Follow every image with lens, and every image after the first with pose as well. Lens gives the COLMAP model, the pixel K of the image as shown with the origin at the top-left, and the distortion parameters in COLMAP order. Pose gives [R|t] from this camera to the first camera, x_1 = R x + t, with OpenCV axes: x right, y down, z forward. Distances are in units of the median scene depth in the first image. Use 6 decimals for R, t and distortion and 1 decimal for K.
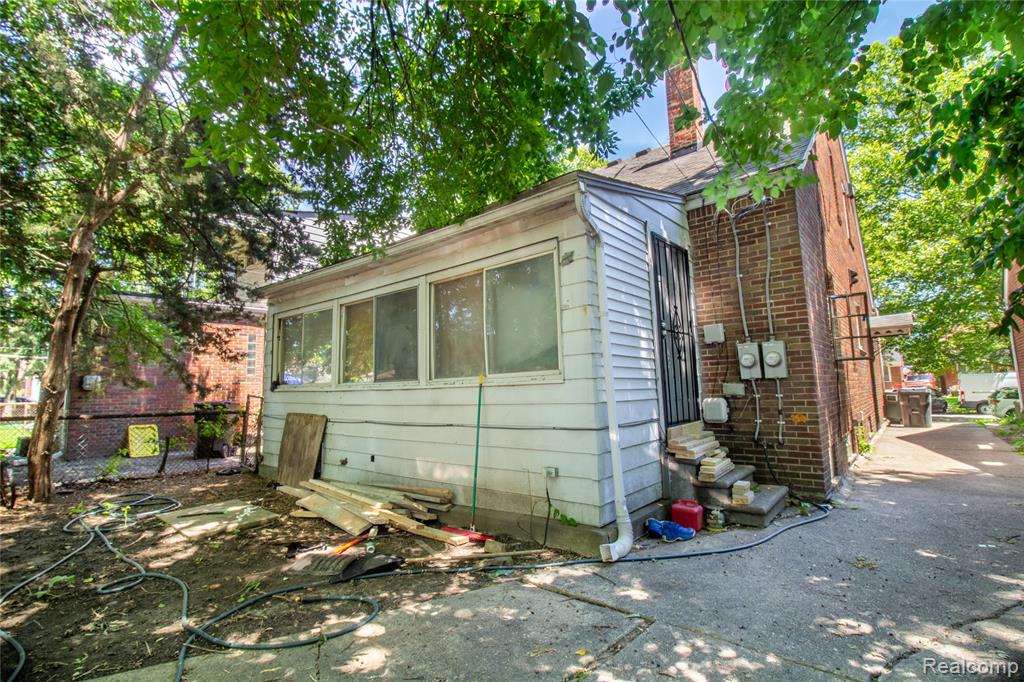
lens RADIAL K [[469.1, 0, 510.1], [0, 469.1, 331.4], [0, 0, 1]] dist [-0.003041, -0.000395]
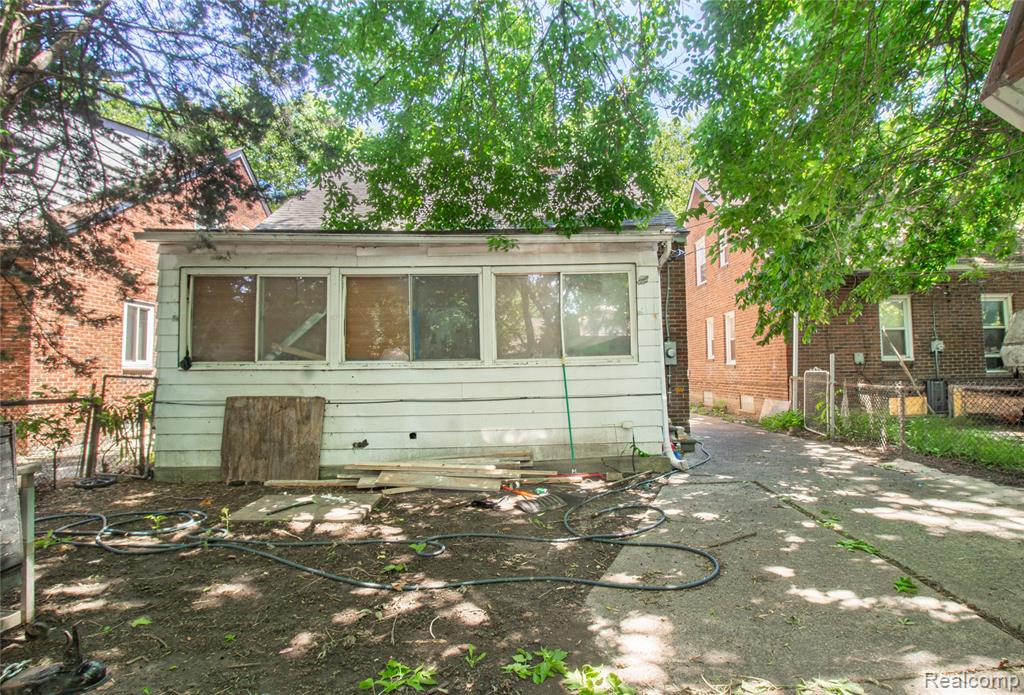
lens RADIAL K [[523.4, 0, 512.4], [0, 523.4, 350.4], [0, 0, 1]] dist [0.001139, 0.000030]
pose [[0.740757, 0.037417, 0.670730, -1.112032], [-0.083827, 0.995792, 0.037028, 0.032654], [-0.666522, -0.083654, 0.740777, 0.036543]]
